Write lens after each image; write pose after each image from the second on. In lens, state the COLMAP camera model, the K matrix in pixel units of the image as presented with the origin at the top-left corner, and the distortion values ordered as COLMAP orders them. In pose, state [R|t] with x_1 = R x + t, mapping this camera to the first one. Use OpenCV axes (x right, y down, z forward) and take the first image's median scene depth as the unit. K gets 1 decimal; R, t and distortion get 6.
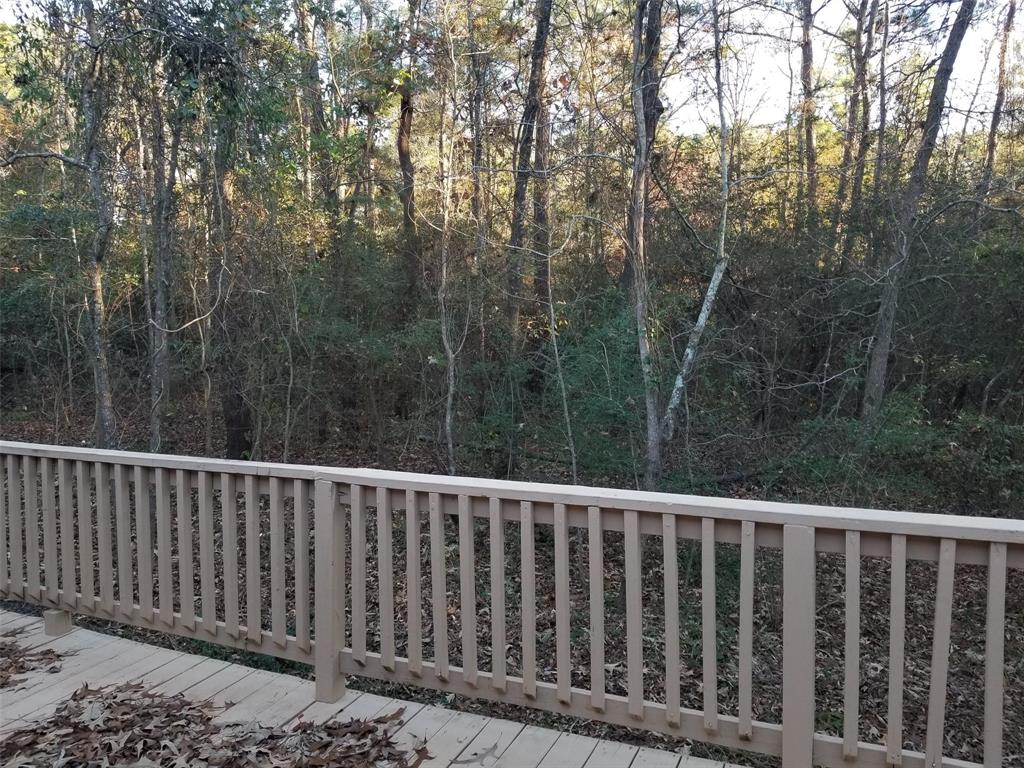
lens RADIAL K [[789.9, 0, 508.9], [0, 789.9, 371.1], [0, 0, 1]] dist [0.000951, -0.014646]
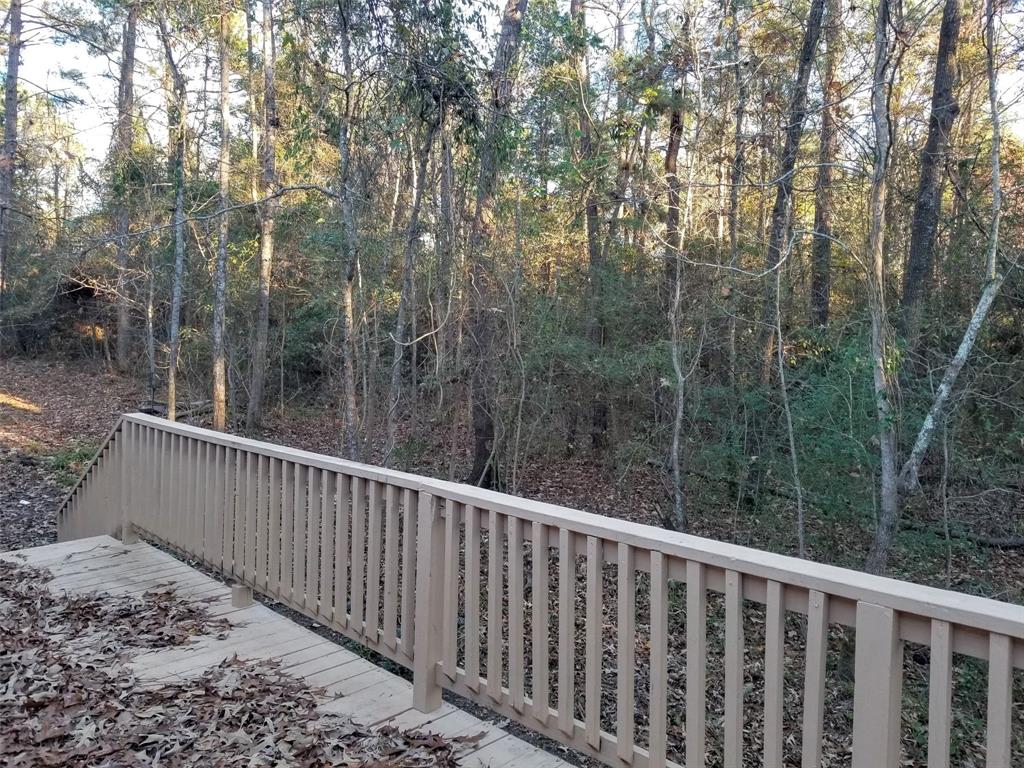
lens RADIAL K [[788.3, 0, 512.1], [0, 788.3, 370.0], [0, 0, 1]] dist [0.085280, -0.151624]
pose [[0.935551, 0.044992, -0.350313, 0.221254], [-0.054258, 0.998388, -0.016676, -0.009996], [0.348998, 0.034609, 0.936484, 0.061425]]
